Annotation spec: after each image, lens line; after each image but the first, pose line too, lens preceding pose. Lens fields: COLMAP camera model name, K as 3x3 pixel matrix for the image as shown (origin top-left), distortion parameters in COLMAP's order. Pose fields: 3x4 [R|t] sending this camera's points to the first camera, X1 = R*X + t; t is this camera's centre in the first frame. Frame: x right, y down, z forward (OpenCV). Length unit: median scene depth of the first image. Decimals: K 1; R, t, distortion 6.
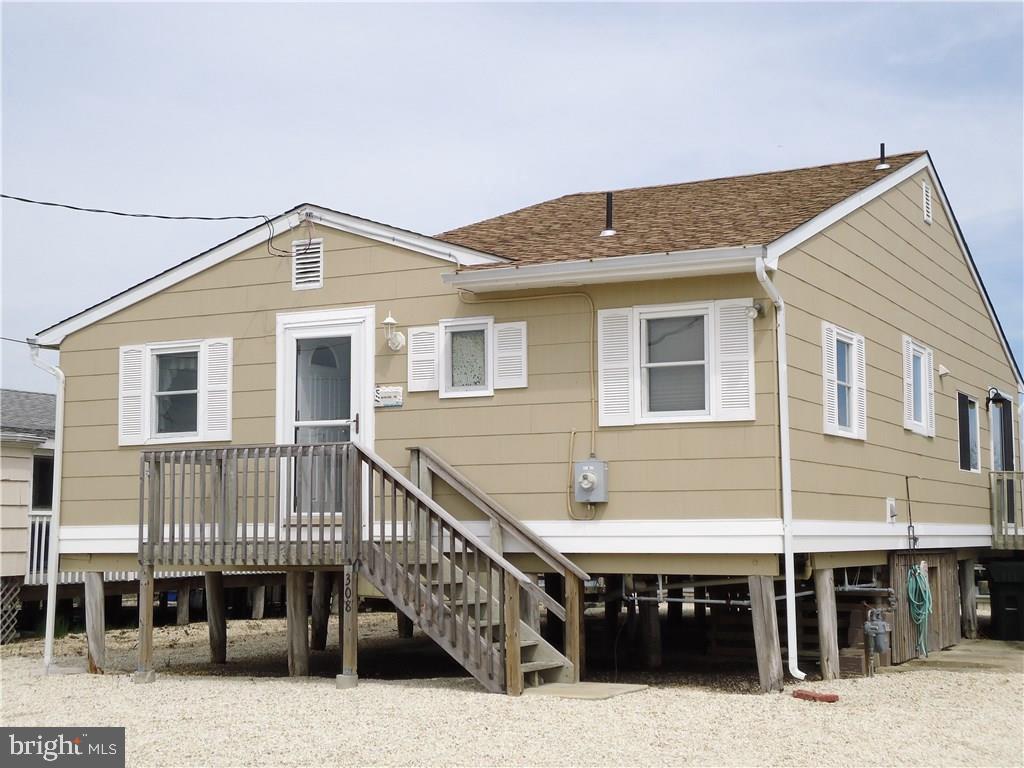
lens RADIAL K [[1498.9, 0, 512.4], [0, 1498.9, 381.2], [0, 0, 1]] dist [-0.002563, 0.000000]
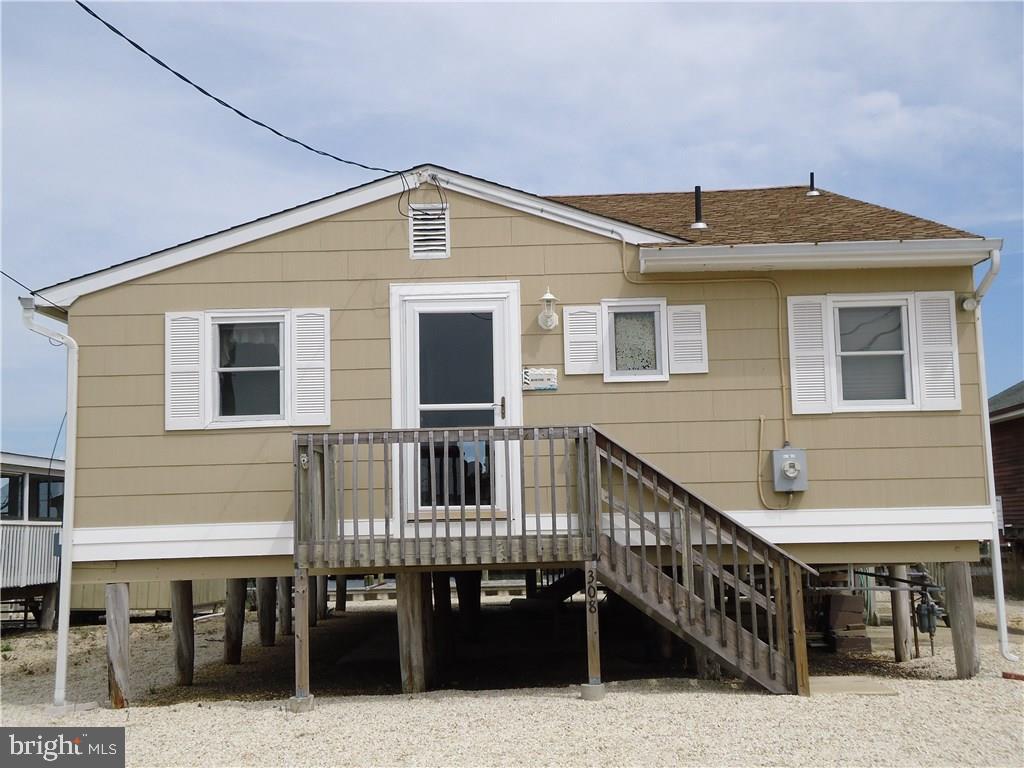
lens RADIAL K [[1280.5, 0, 511.8], [0, 1280.5, 386.6], [0, 0, 1]] dist [0.065791, 0.000000]
pose [[0.905616, 0.033249, 0.422792, -0.432684], [-0.024933, 0.999372, -0.025186, 0.035202], [-0.423364, 0.012267, 0.905876, 0.291461]]
